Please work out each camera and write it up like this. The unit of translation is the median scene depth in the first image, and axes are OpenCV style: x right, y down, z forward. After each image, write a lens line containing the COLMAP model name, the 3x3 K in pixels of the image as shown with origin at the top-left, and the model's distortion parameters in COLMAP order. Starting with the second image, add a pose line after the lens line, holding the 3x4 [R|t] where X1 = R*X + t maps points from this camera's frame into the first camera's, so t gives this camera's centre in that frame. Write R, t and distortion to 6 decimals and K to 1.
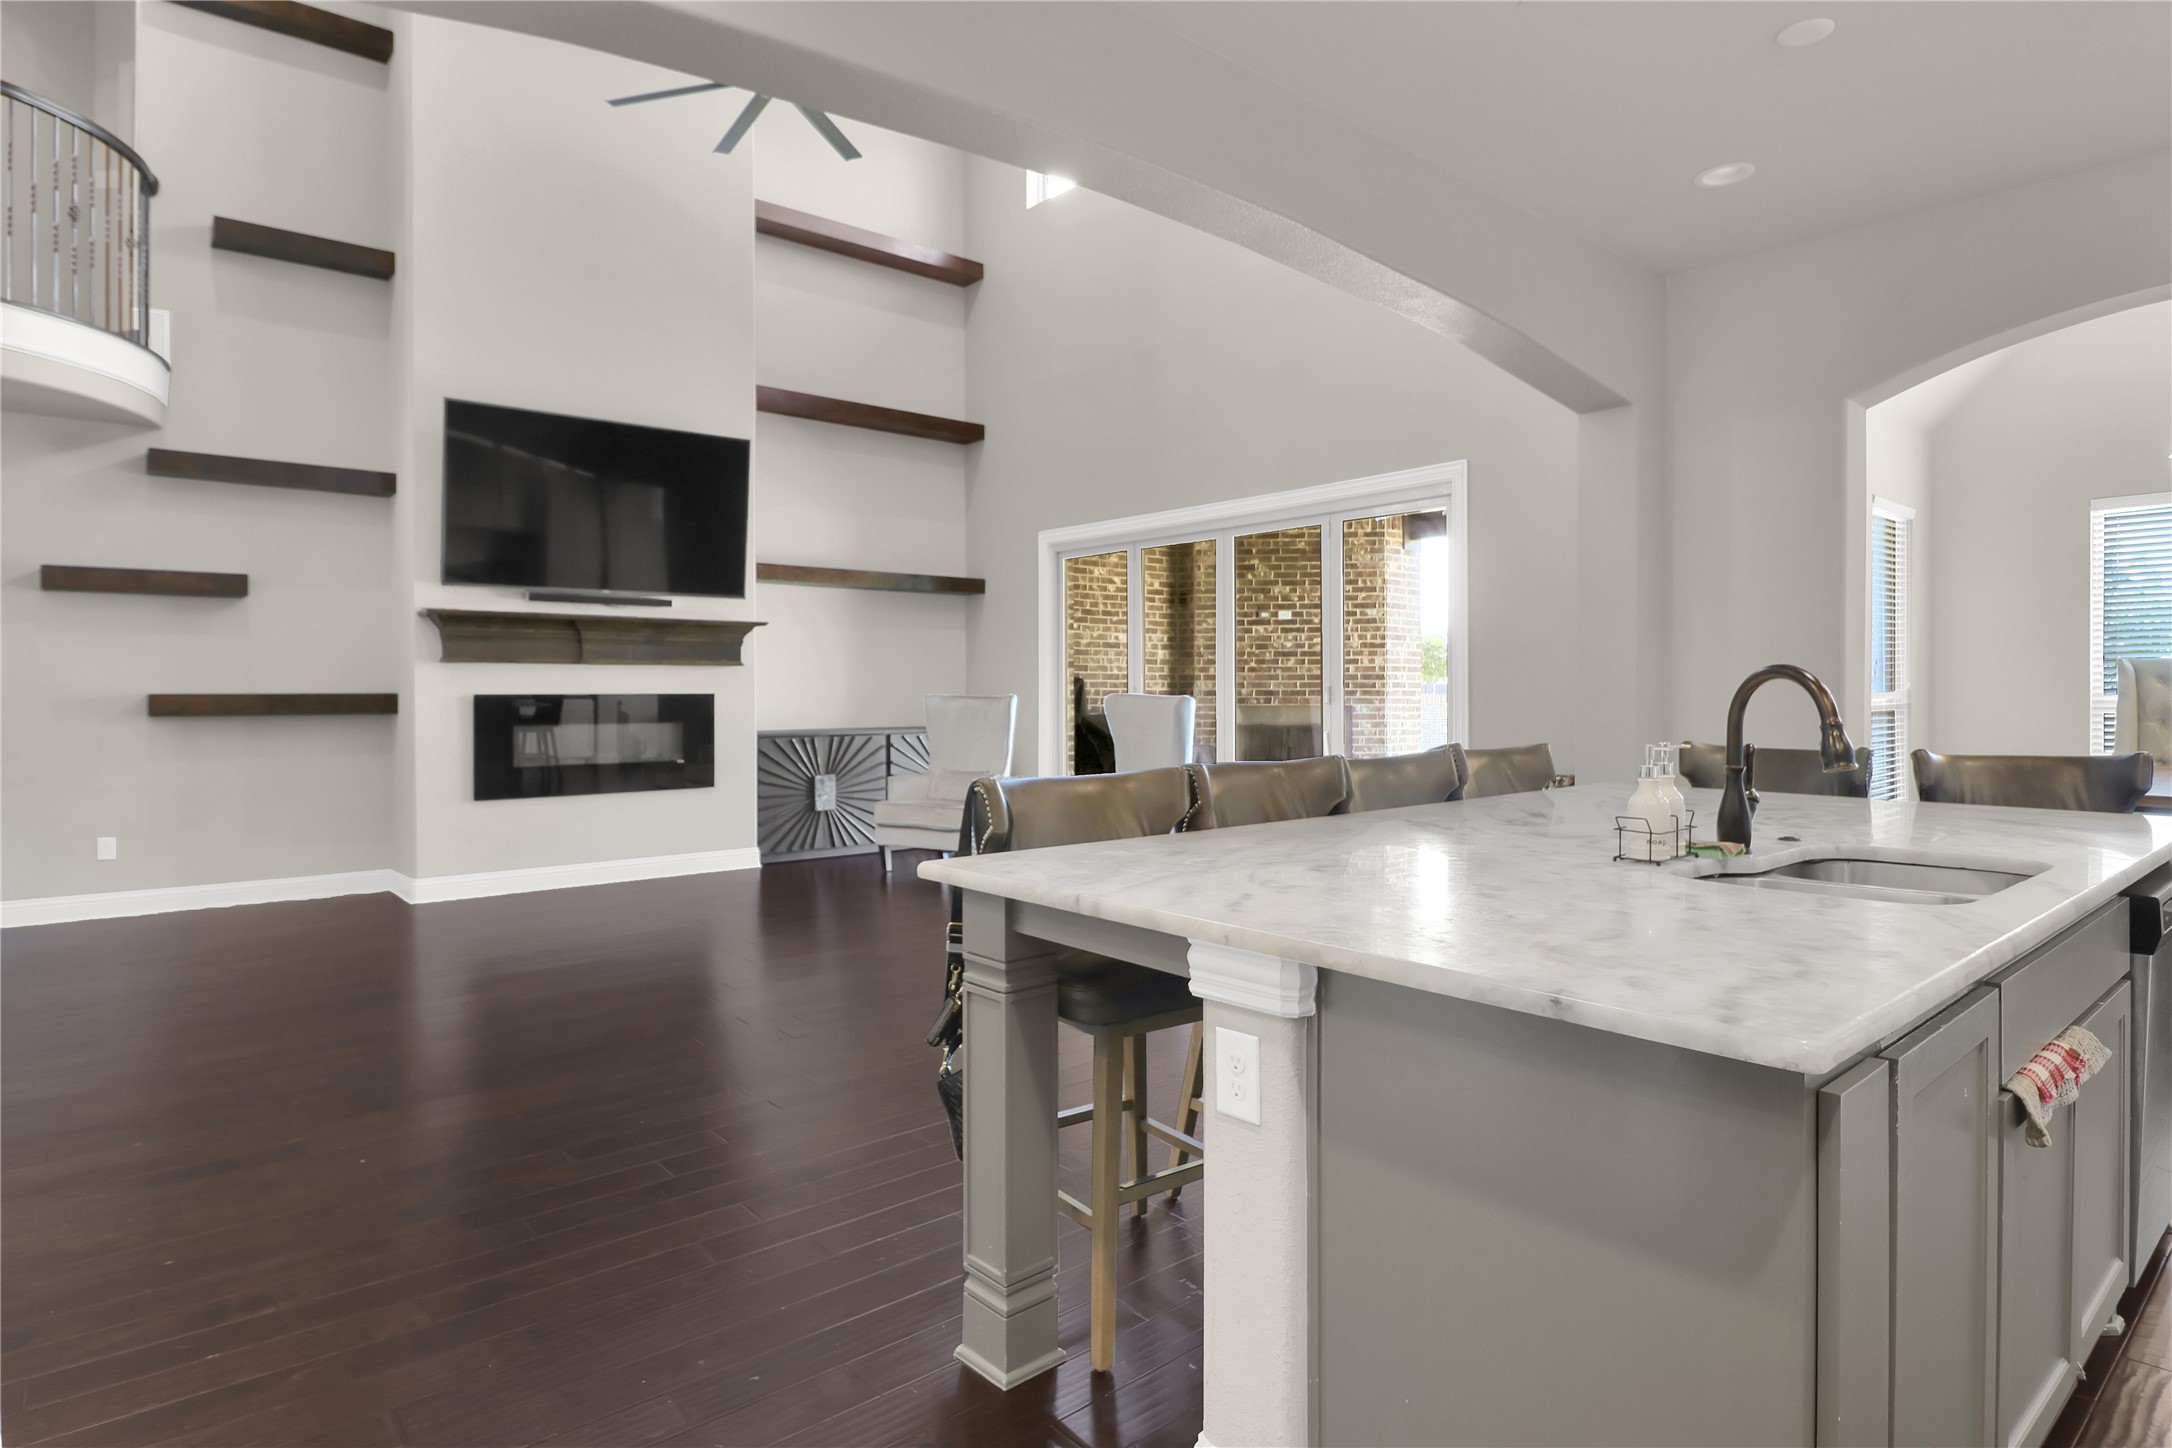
lens RADIAL K [[1195.9, 0, 1125.3], [0, 1195.9, 697.3], [0, 0, 1]] dist [-0.000083, -0.009250]
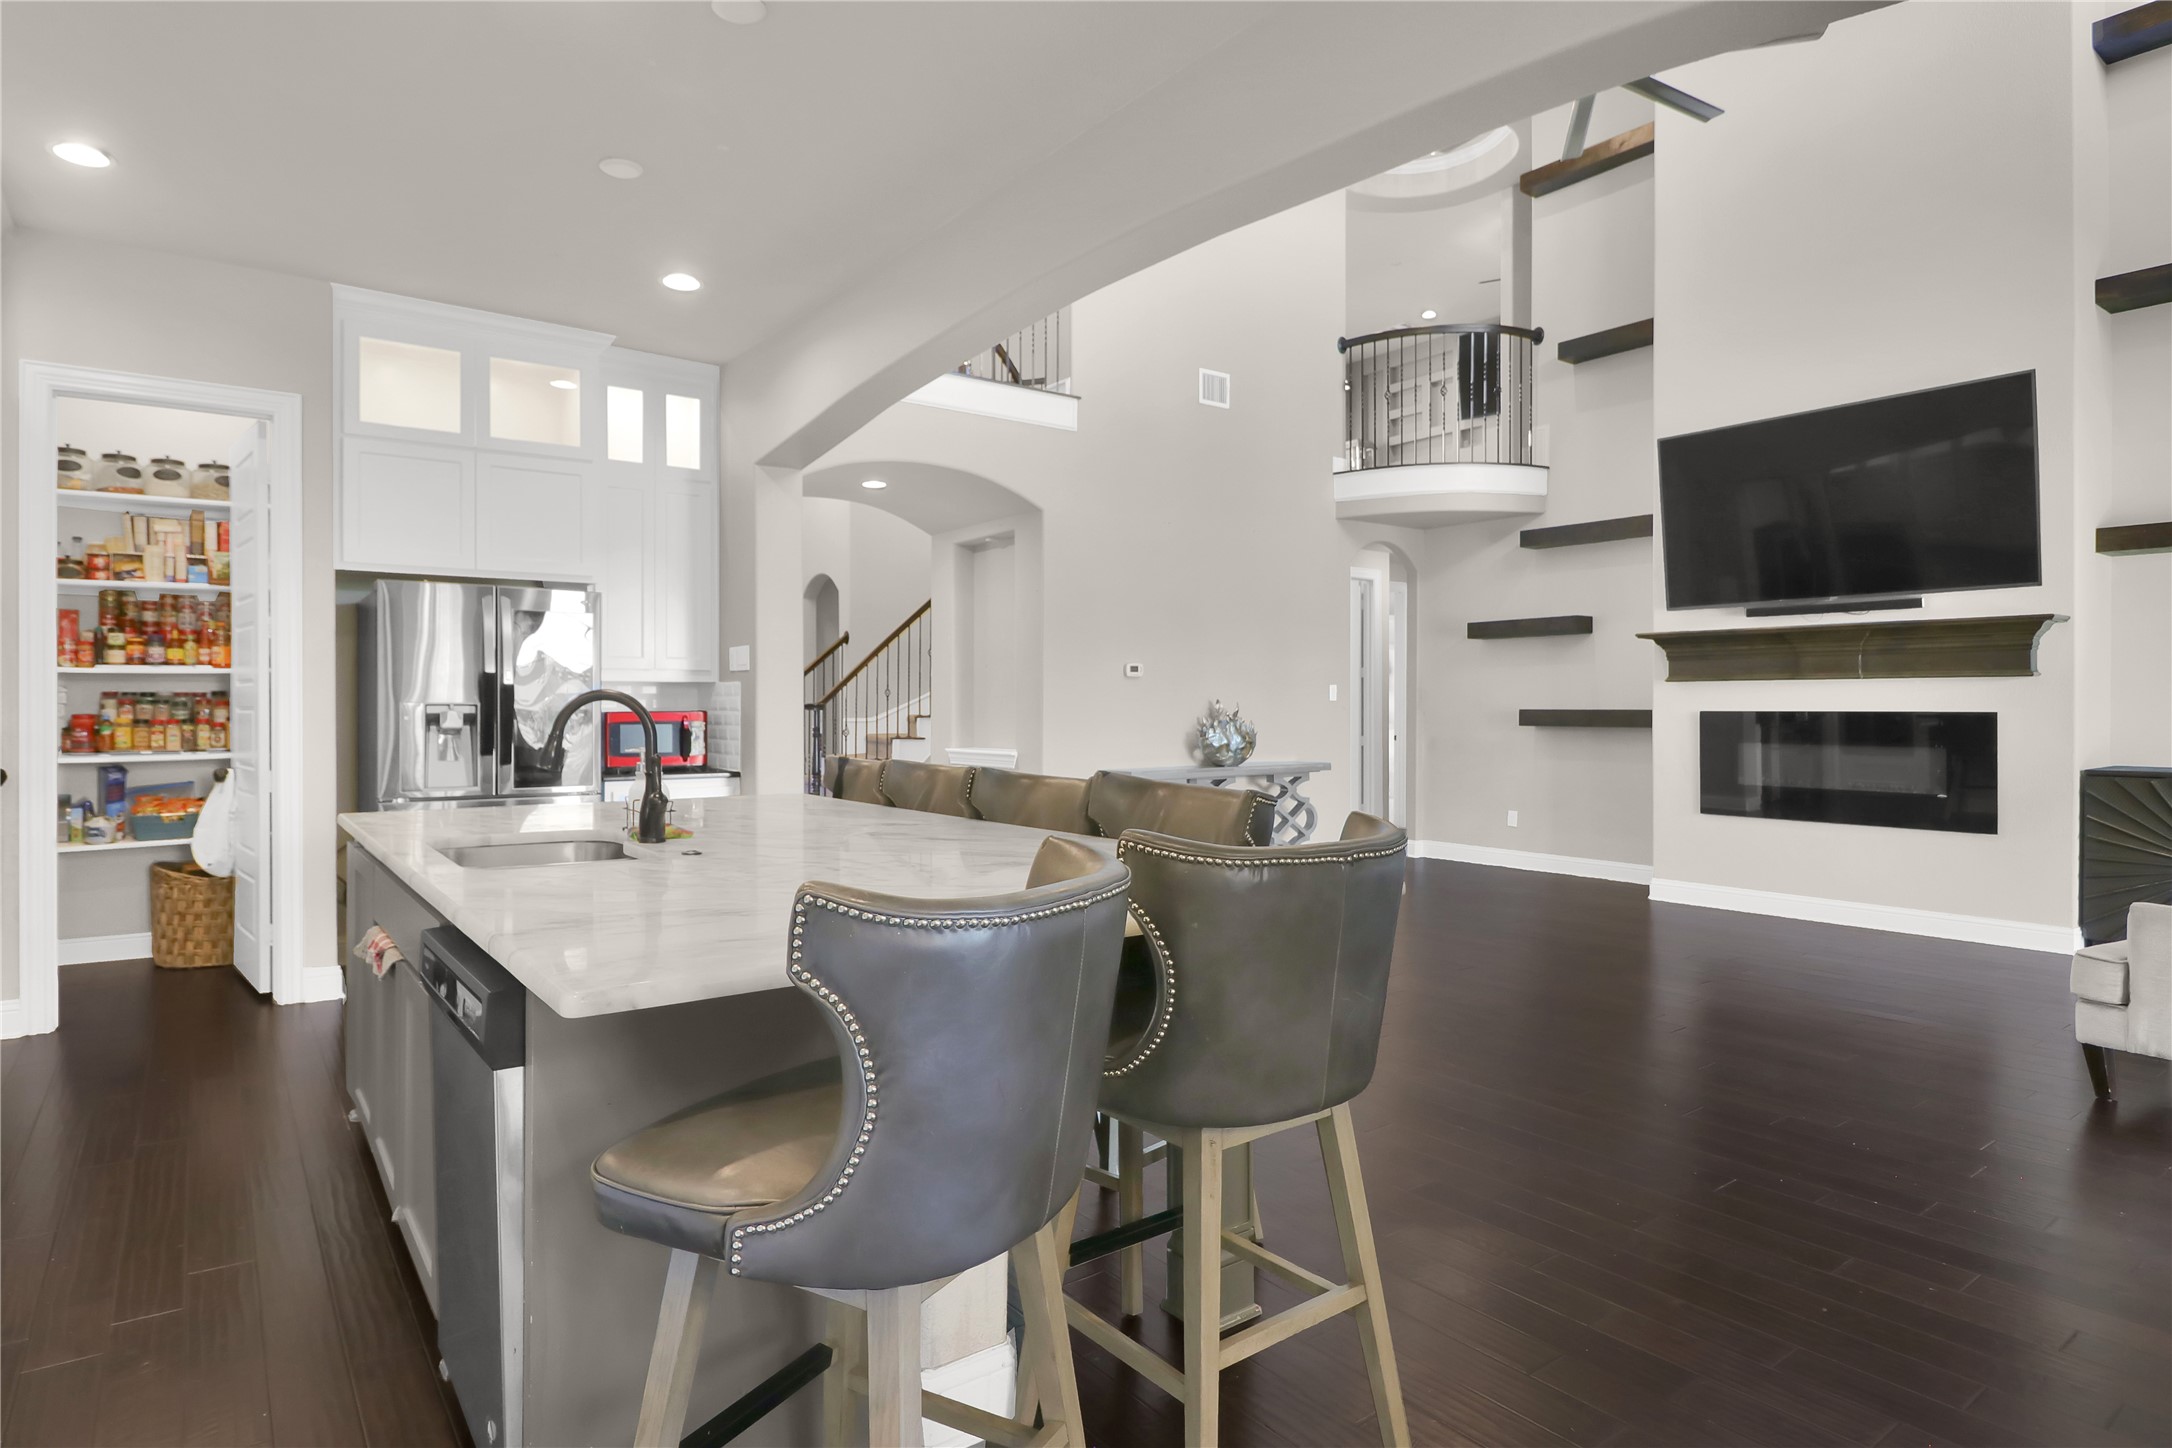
lens RADIAL K [[1195.9, 0, 1030.0], [0, 1195.9, 701.4], [0, 0, 1]] dist [-0.000083, -0.009250]
pose [[-0.111705, 0.000116, -0.993741, 0.490282], [-0.006229, 0.999980, 0.000817, -0.007245], [0.993722, 0.006281, -0.111702, 0.466598]]
